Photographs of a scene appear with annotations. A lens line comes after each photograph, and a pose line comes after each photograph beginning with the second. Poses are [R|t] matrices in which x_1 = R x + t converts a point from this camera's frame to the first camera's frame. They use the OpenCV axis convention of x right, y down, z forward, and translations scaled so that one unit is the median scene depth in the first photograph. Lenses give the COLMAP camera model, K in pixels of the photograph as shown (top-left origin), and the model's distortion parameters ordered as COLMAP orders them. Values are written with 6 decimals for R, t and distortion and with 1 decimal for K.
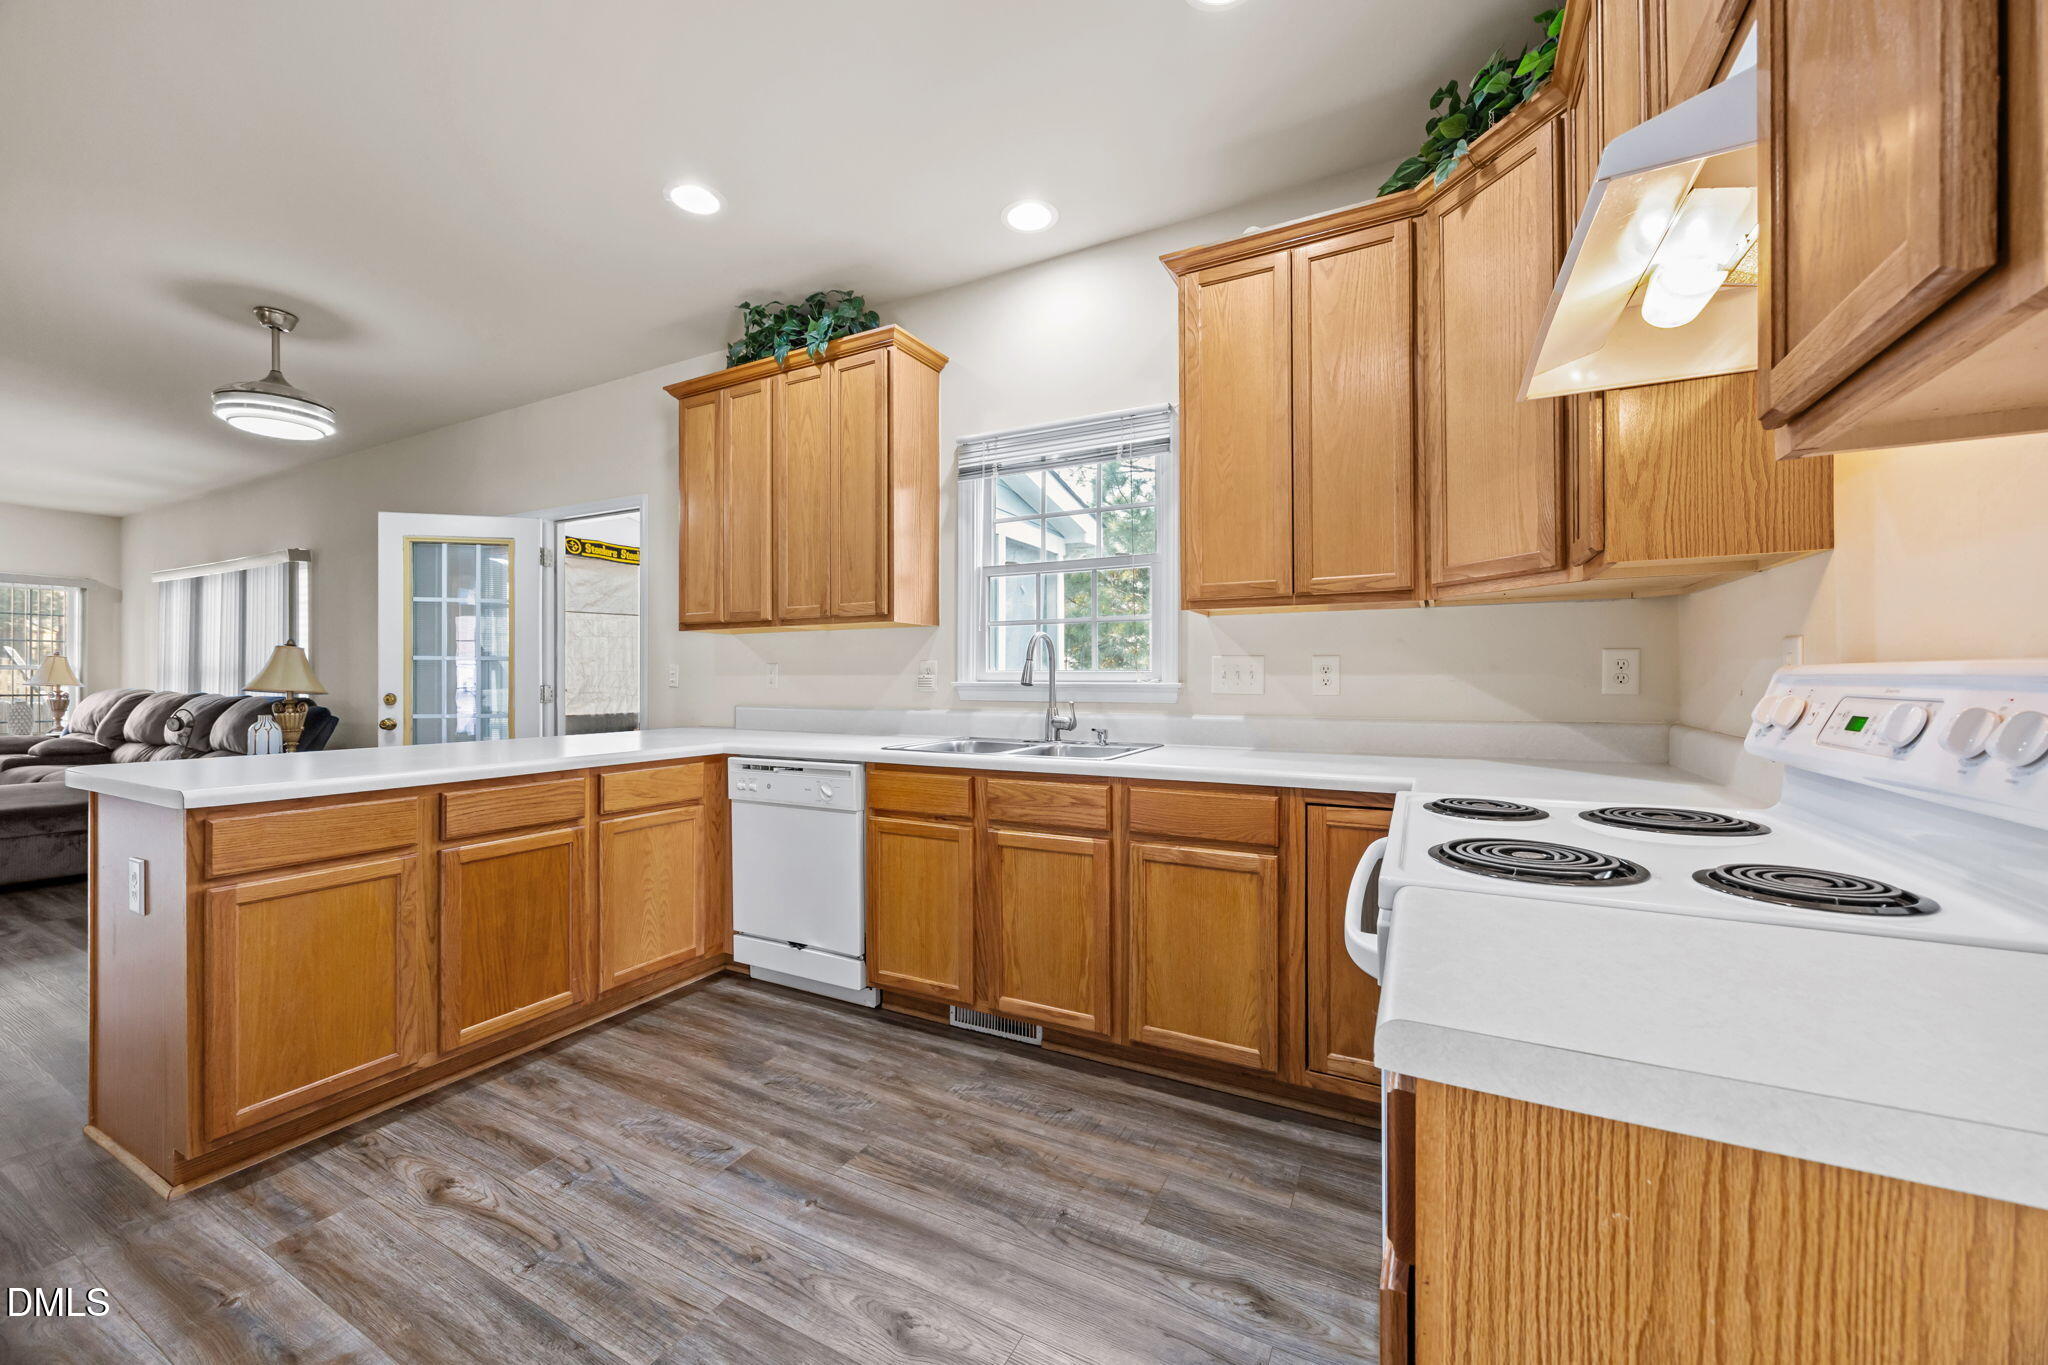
lens RADIAL K [[773.7, 0, 1024.8], [0, 773.7, 680.3], [0, 0, 1]] dist [0.001015, -0.000104]
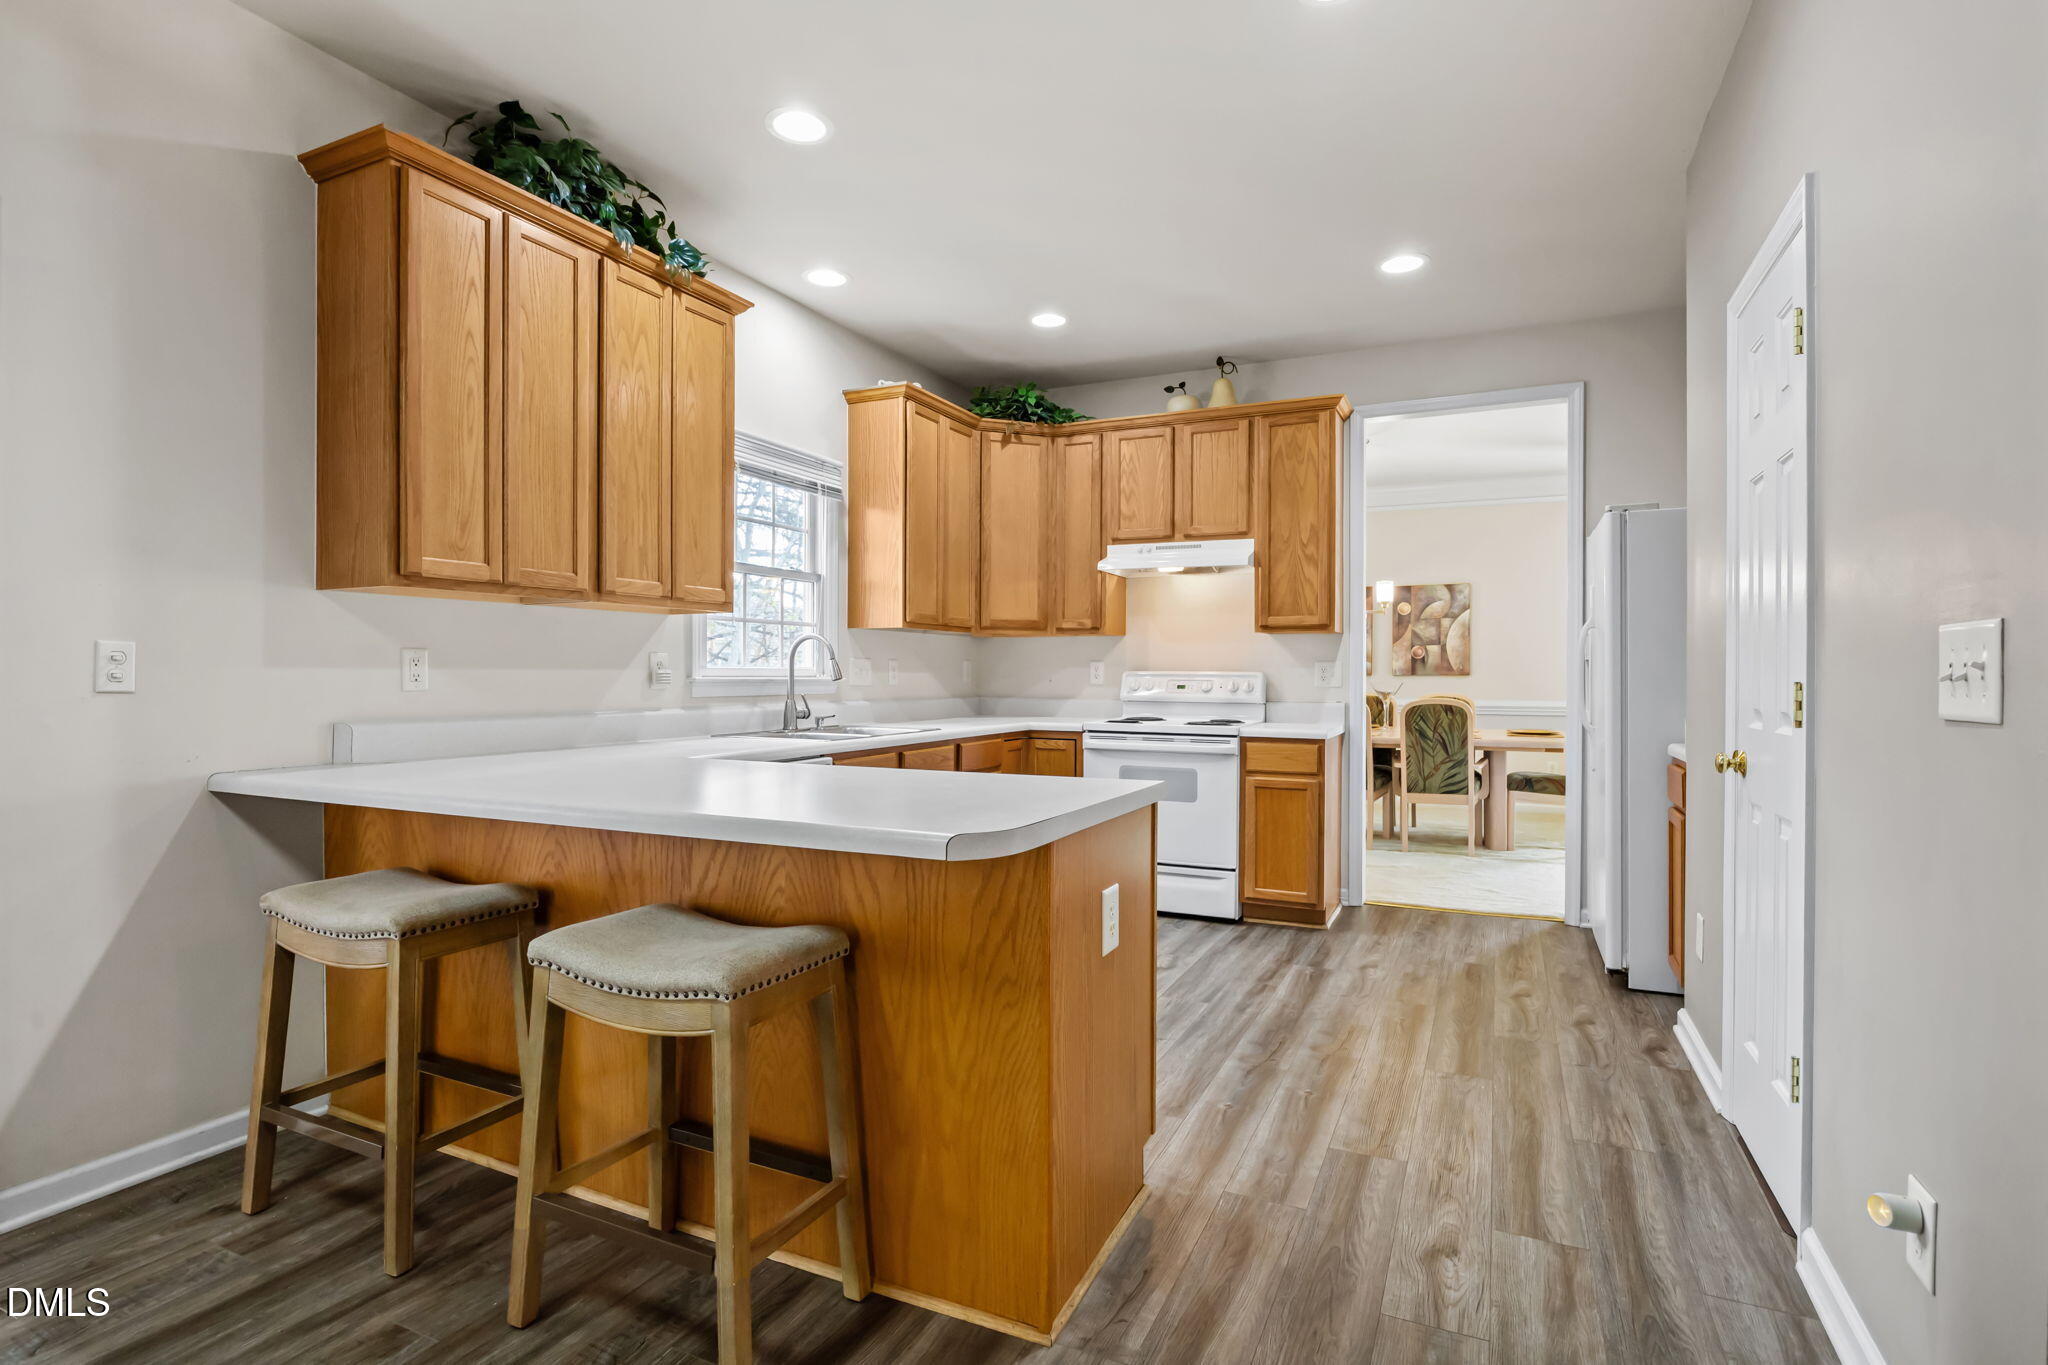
lens RADIAL K [[957.5, 0, 1029.4], [0, 957.5, 682.0], [0, 0, 1]] dist [-0.017110, -0.000008]
pose [[-0.031258, -0.007460, 0.999484, -1.765701], [-0.001513, 0.999971, 0.007416, -0.002065], [-0.999510, -0.001281, -0.031268, 0.903100]]
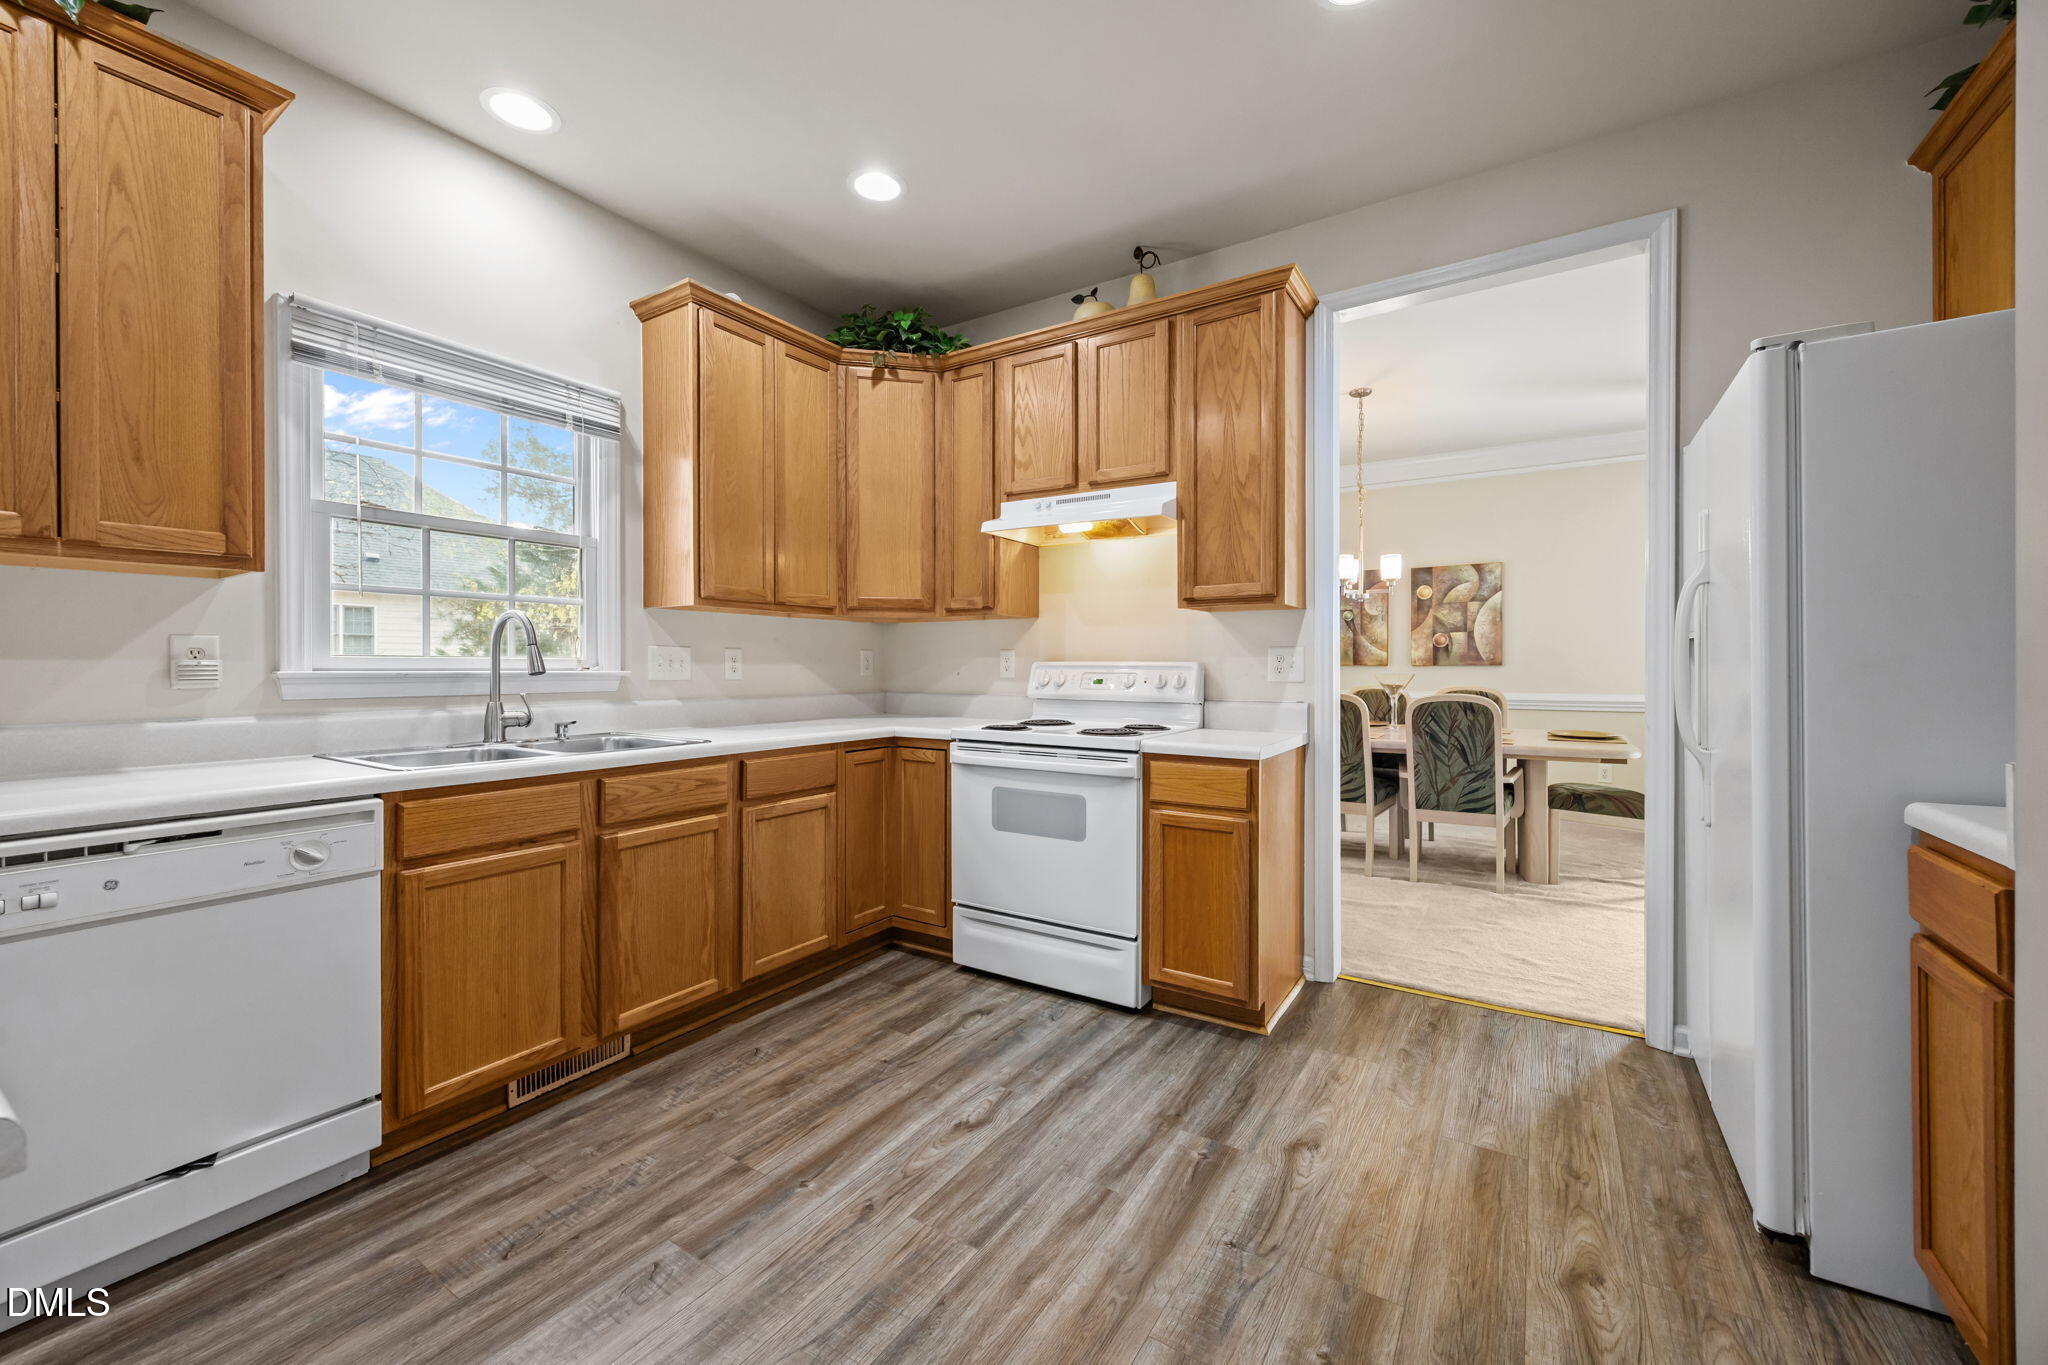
lens RADIAL K [[773.7, 0, 1029.5], [0, 773.7, 670.6], [0, 0, 1]] dist [0.001015, -0.000104]
pose [[0.093711, -0.004778, 0.995588, -0.946818], [0.001778, 0.999988, 0.004631, -0.000678], [-0.995598, 0.001336, 0.093719, 0.460863]]
